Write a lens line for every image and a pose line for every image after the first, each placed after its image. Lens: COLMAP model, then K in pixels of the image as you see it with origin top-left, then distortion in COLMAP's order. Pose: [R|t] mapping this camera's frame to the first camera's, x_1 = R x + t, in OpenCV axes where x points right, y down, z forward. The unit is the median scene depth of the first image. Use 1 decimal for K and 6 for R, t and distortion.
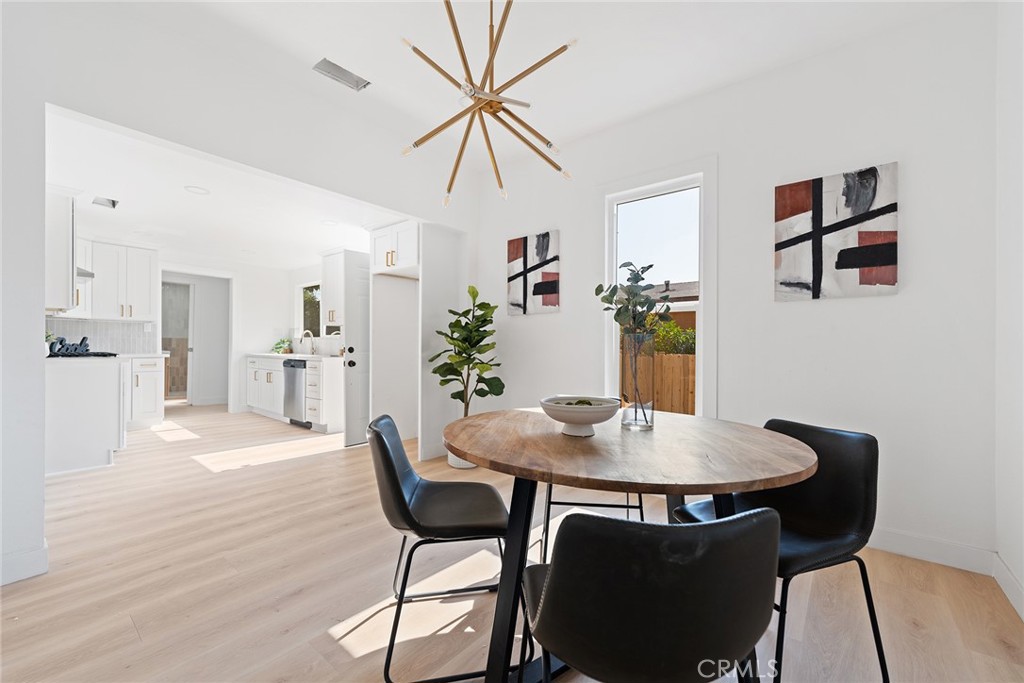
lens RADIAL K [[428.3, 0, 514.7], [0, 428.3, 346.5], [0, 0, 1]] dist [-0.004385, 0.001621]
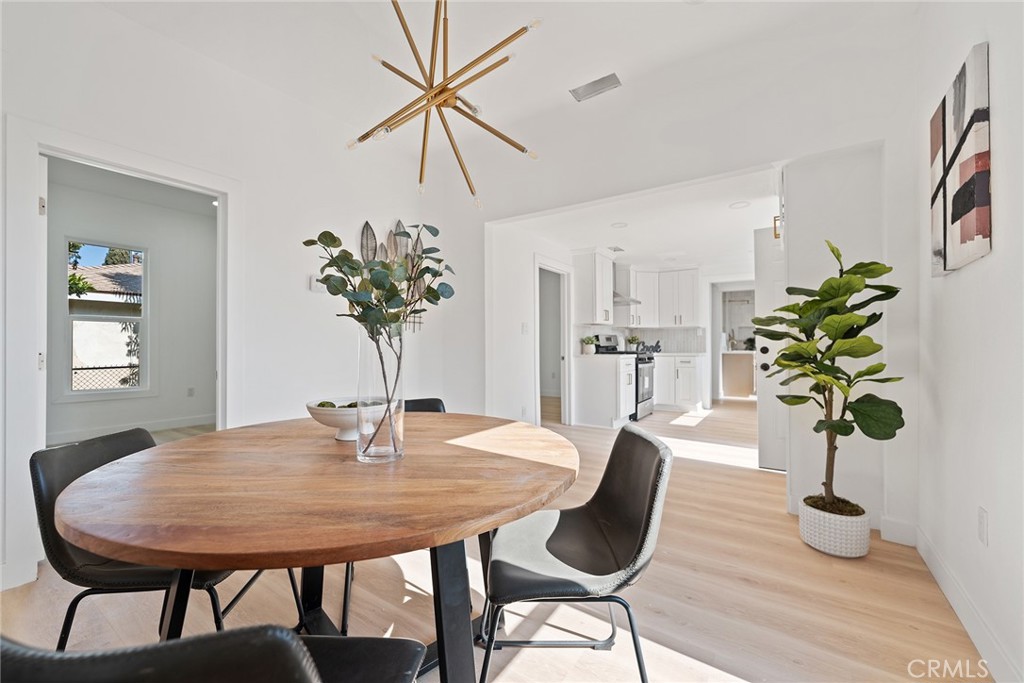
lens RADIAL K [[428.3, 0, 503.4], [0, 428.3, 341.1], [0, 0, 1]] dist [-0.004385, 0.001621]
pose [[0.081037, -0.020662, -0.996497, 0.348801], [0.002827, 0.999786, -0.020500, 0.006066], [0.996707, -0.001155, 0.081078, 0.392173]]
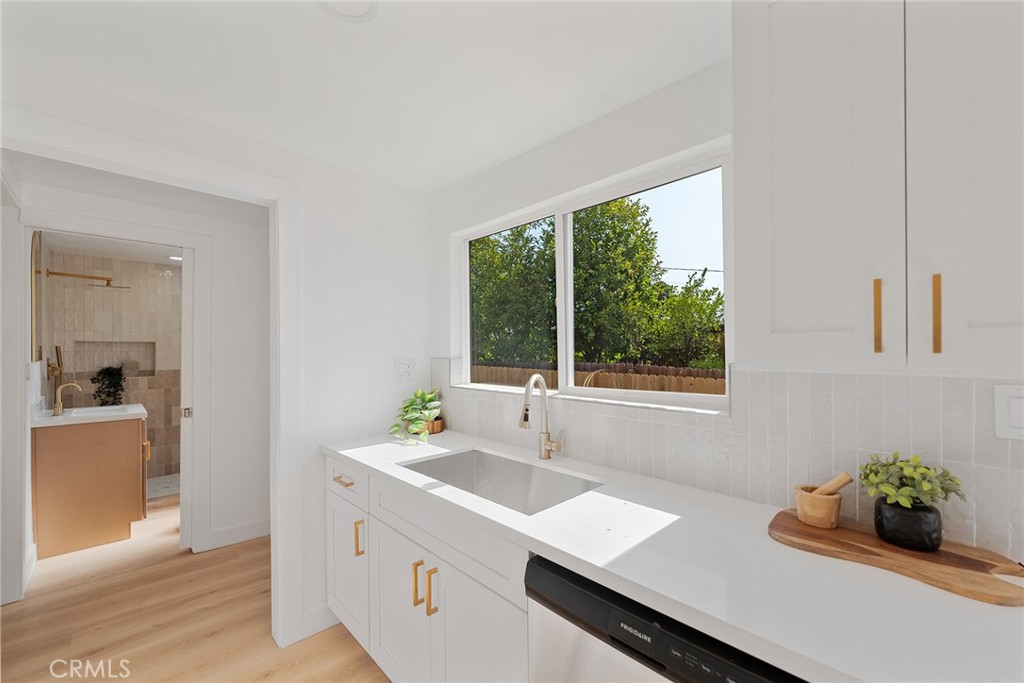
lens RADIAL K [[428.3, 0, 512.4], [0, 428.3, 343.9], [0, 0, 1]] dist [-0.004385, 0.001621]
pose [[0.992569, -0.017673, -0.120397, -0.588094], [0.017318, 0.999842, -0.003996, -0.070571], [0.120448, 0.001882, 0.992718, 0.922532]]
